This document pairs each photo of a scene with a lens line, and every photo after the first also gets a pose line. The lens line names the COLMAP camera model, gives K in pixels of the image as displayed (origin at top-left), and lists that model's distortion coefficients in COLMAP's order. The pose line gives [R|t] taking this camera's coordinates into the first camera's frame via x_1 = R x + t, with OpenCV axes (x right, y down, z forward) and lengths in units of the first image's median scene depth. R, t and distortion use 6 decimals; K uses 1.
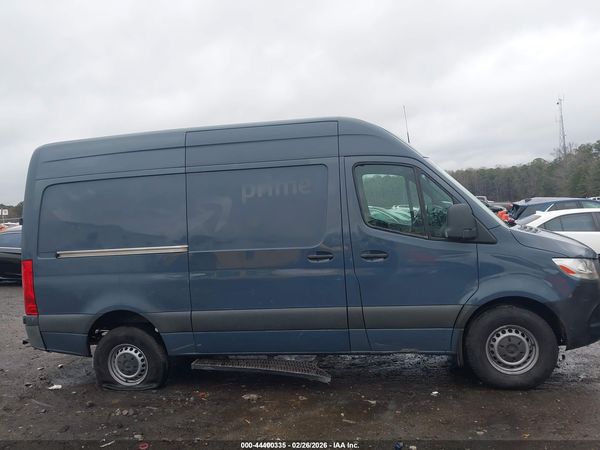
lens RADIAL K [[462.1, 0, 300.1], [0, 462.1, 226.8], [0, 0, 1]] dist [0.048221, -0.044705]
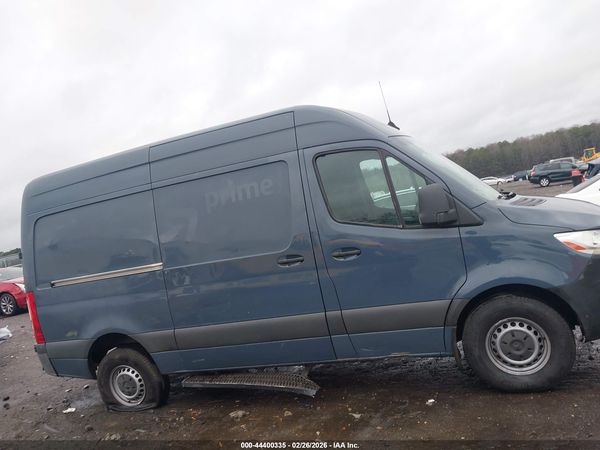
lens RADIAL K [[462.1, 0, 294.8], [0, 462.1, 227.0], [0, 0, 1]] dist [0.048221, -0.044705]
pose [[0.975547, -0.120466, -0.183834, 0.229619], [0.124312, 0.992198, 0.009500, -0.009460], [0.181256, -0.032121, 0.982911, 0.095415]]
